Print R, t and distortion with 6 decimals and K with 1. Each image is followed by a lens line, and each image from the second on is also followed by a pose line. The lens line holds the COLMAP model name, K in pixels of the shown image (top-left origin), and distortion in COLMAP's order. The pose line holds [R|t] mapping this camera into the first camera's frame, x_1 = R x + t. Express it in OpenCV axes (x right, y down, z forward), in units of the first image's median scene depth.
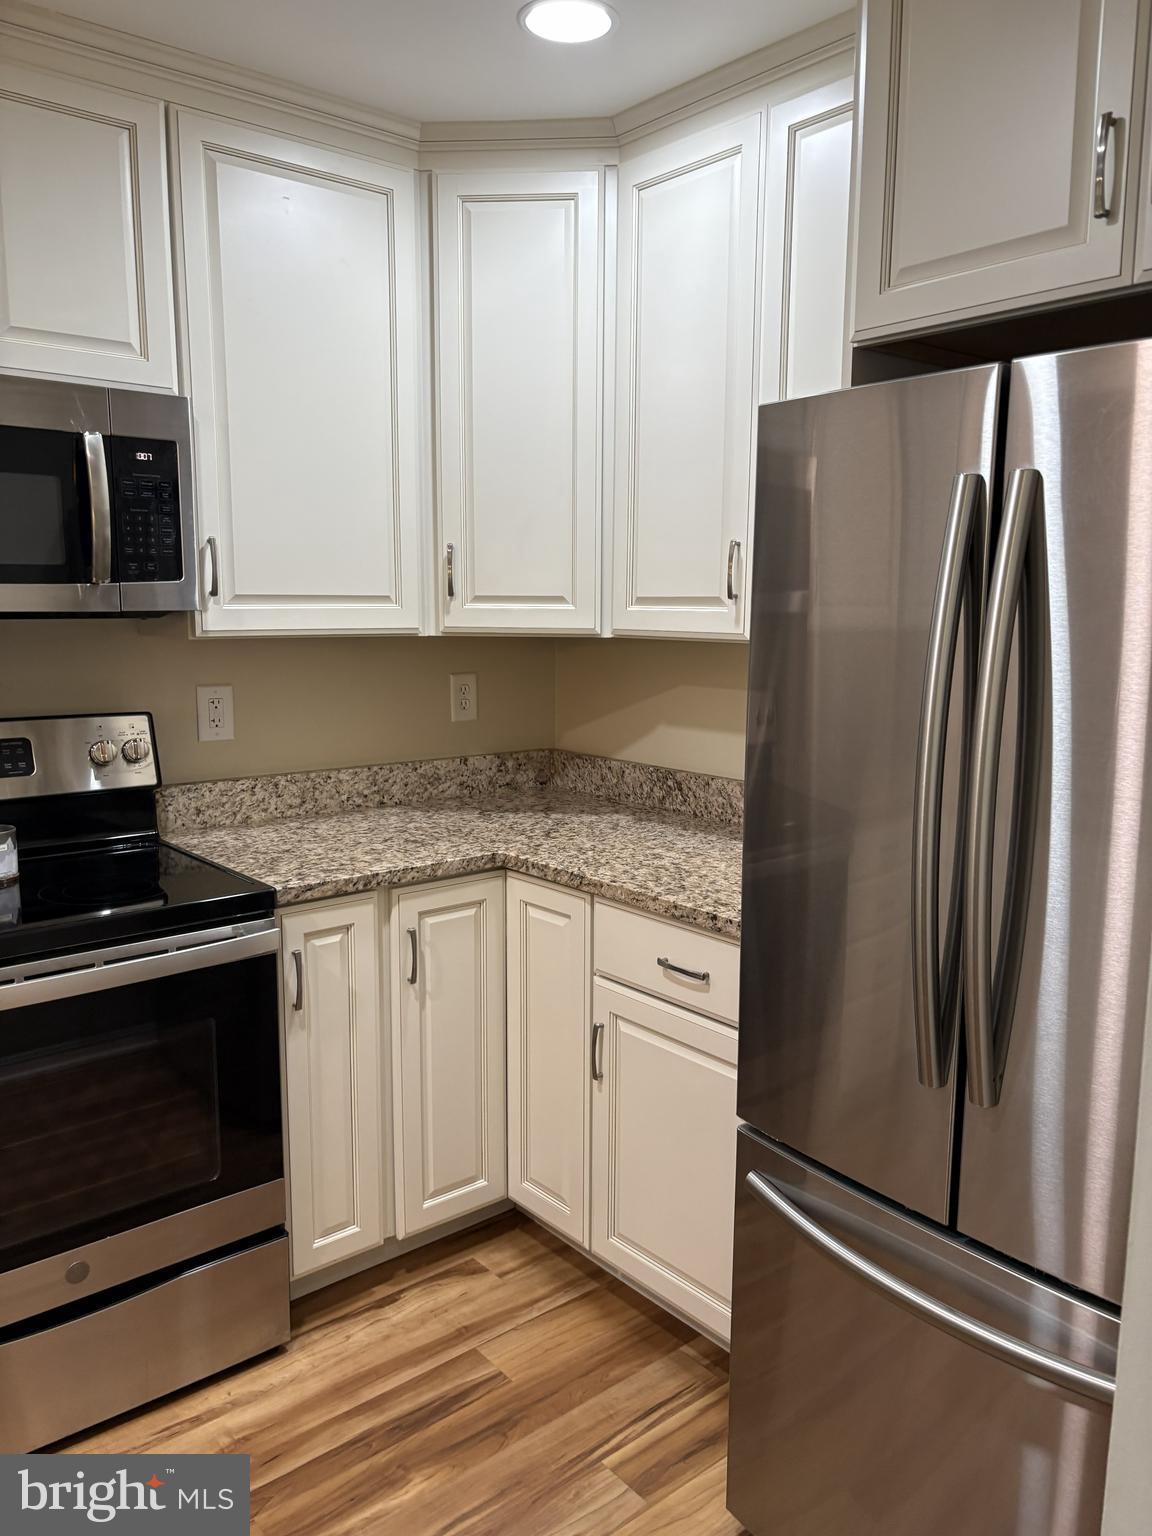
lens RADIAL K [[1134.0, 0, 575.0], [0, 1134.0, 760.9], [0, 0, 1]] dist [0.043736, -0.054993]
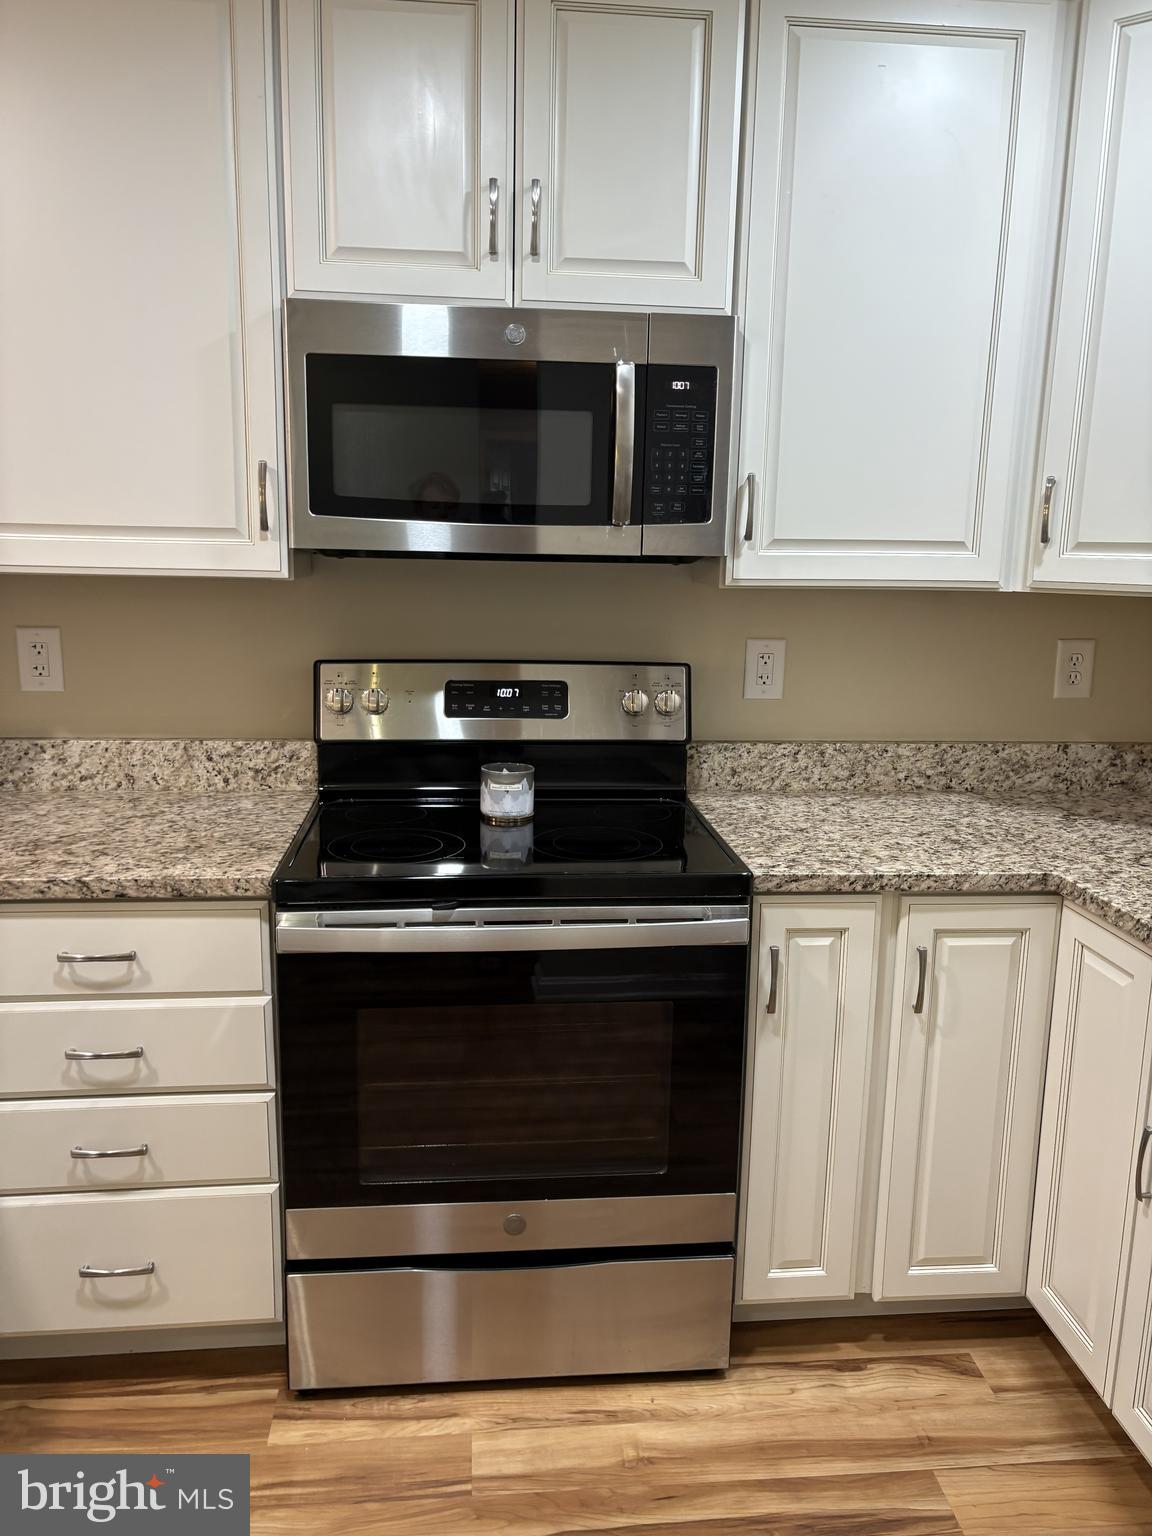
lens RADIAL K [[1134.0, 0, 575.0], [0, 1134.0, 760.9], [0, 0, 1]] dist [0.043736, -0.054993]
pose [[0.826021, 0.115916, -0.551591, 0.087405], [-0.092824, 0.993239, 0.069720, -0.020755], [0.555943, -0.006389, 0.831196, 0.171994]]
